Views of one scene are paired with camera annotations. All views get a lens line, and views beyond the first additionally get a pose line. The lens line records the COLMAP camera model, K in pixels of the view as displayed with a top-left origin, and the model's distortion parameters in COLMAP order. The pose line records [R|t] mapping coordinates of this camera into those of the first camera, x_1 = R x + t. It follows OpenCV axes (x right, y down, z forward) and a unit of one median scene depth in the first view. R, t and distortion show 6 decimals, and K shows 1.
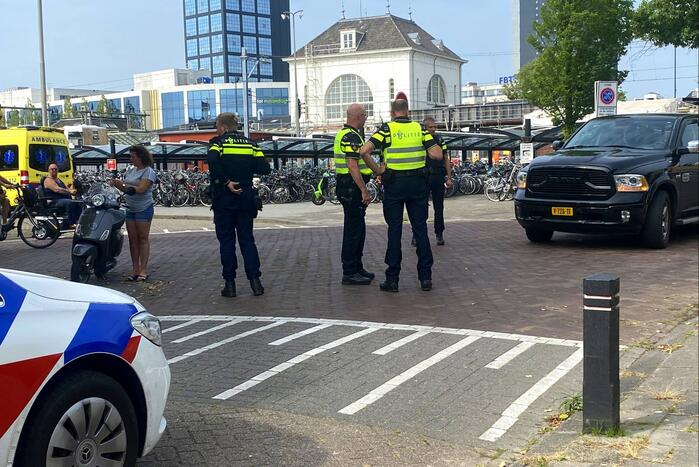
lens RADIAL K [[994.3, 0, 371.5], [0, 994.3, 234.7], [0, 0, 1]] dist [0.144103, -0.397948]
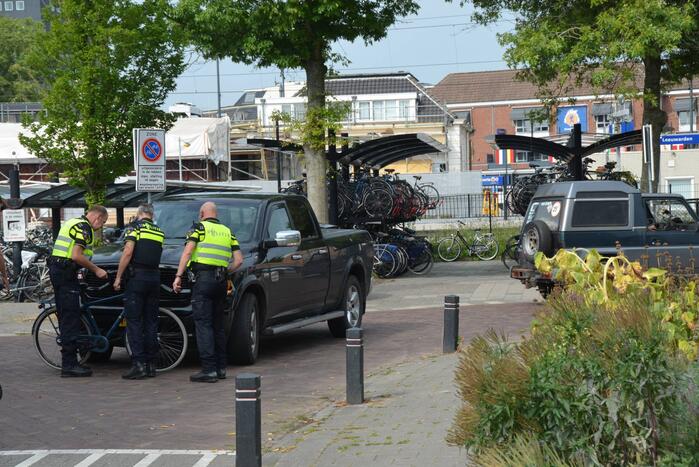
lens RADIAL K [[2106.3, 0, 351.4], [0, 2106.3, 224.3], [0, 0, 1]] dist [0.671196, -0.232950]
pose [[0.935212, -0.004494, 0.354059, -0.112044], [0.027464, 0.997828, -0.059879, 0.002390], [-0.353021, 0.065723, 0.933304, -0.296582]]
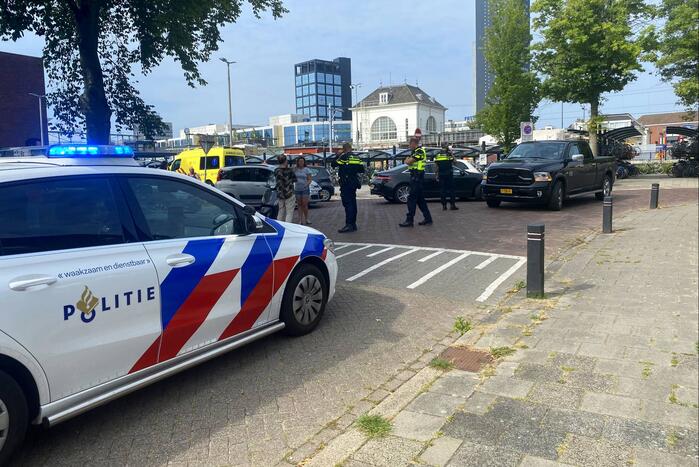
lens RADIAL K [[538.8, 0, 350.7], [0, 538.8, 207.2], [0, 0, 1]] dist [0.002663, -0.002998]
pose [[0.996968, 0.005187, -0.077634, -0.013087], [-0.004436, 0.999942, 0.009838, -0.000664], [0.077681, -0.009464, 0.996933, -0.029938]]
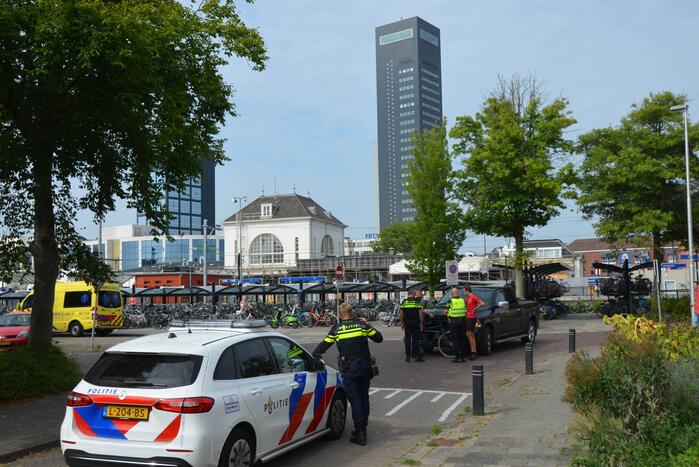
lens RADIAL K [[765.4, 0, 349.5], [0, 765.4, 233.5], [0, 0, 1]] dist [0.000333, 0.023778]
pose [[0.992895, 0.016045, 0.117905, -0.081329], [0.001101, 0.989587, -0.143934, -0.003517], [-0.118987, 0.143041, 0.982538, -0.242593]]
